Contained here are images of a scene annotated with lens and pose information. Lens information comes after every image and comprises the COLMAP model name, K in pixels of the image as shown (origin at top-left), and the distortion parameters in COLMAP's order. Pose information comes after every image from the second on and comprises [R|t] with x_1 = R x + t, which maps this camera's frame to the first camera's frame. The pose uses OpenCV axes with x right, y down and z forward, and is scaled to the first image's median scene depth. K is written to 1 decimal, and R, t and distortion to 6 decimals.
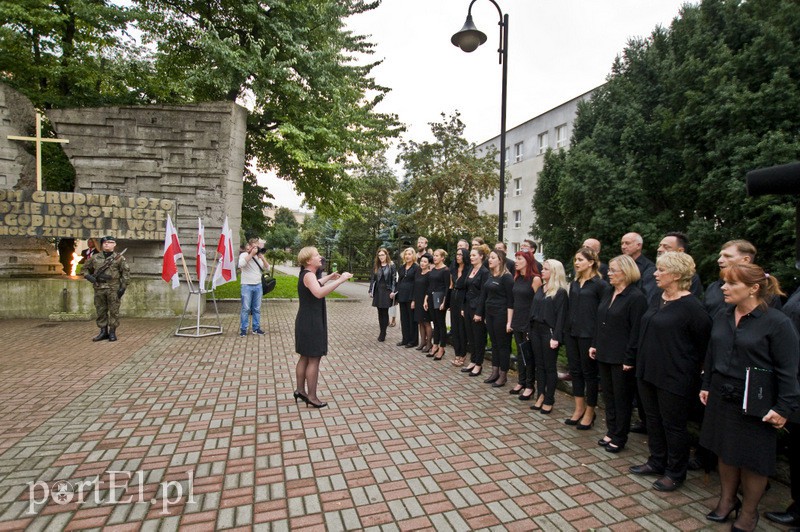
lens RADIAL K [[411.8, 0, 401.4], [0, 411.8, 261.7], [0, 0, 1]] dist [-0.000848, -0.000555]
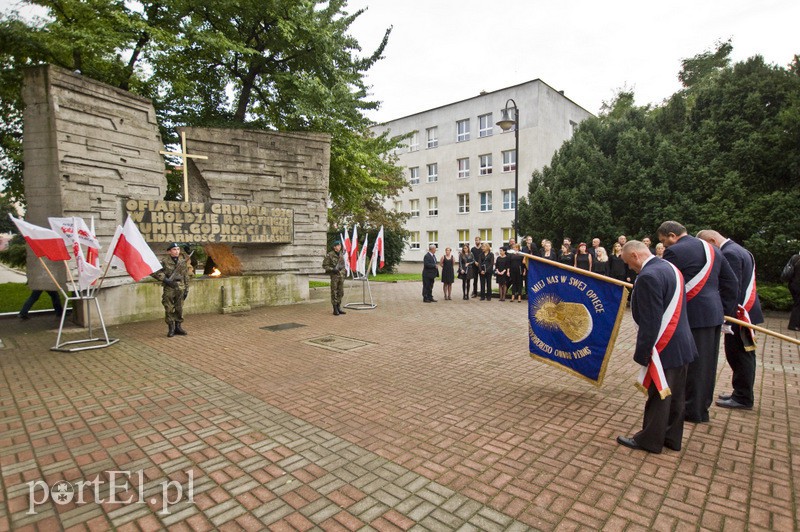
lens RADIAL K [[411.8, 0, 401.4], [0, 411.8, 261.7], [0, 0, 1]] dist [-0.000848, -0.000555]
pose [[0.878563, -0.050121, 0.474989, -0.864968], [0.036257, 0.998608, 0.038310, -0.028535], [-0.476248, -0.016436, 0.879157, -0.255577]]
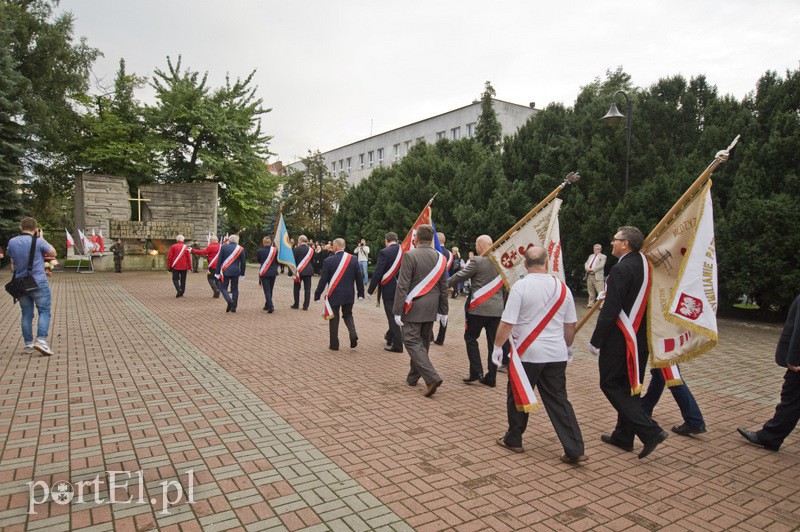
lens RADIAL K [[521.5, 0, 400.0], [0, 521.5, 266.0], [0, 0, 1]] dist [0.029843, 0.000480]
pose [[0.971018, -0.011583, 0.238725, -0.102285], [0.005122, 0.999604, 0.027665, 0.025553], [-0.238951, -0.025640, 0.970693, -2.375257]]
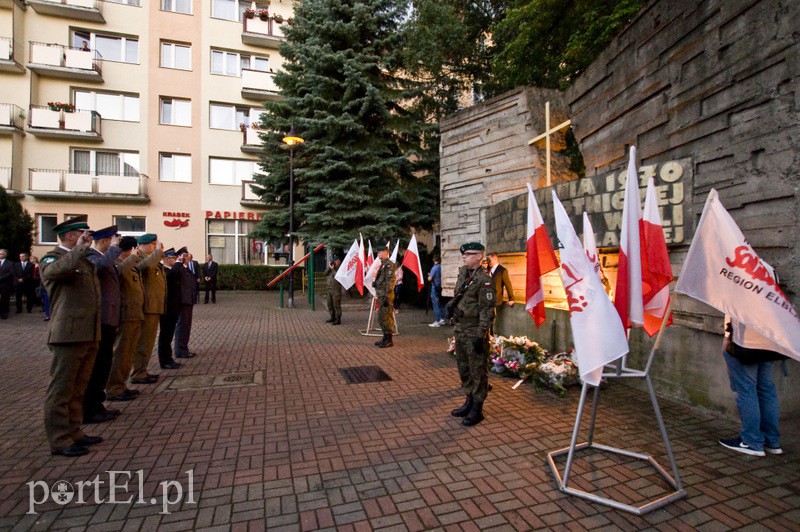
lens RADIAL K [[387.6, 0, 400.0], [0, 387.6, 266.0], [0, 0, 1]] dist [-0.001558, -0.000315]
pose [[-0.006807, -0.022248, -0.999729, -0.108379], [-0.011734, 0.999685, -0.022167, -0.011727], [0.999908, 0.011580, -0.007066, 0.678373]]
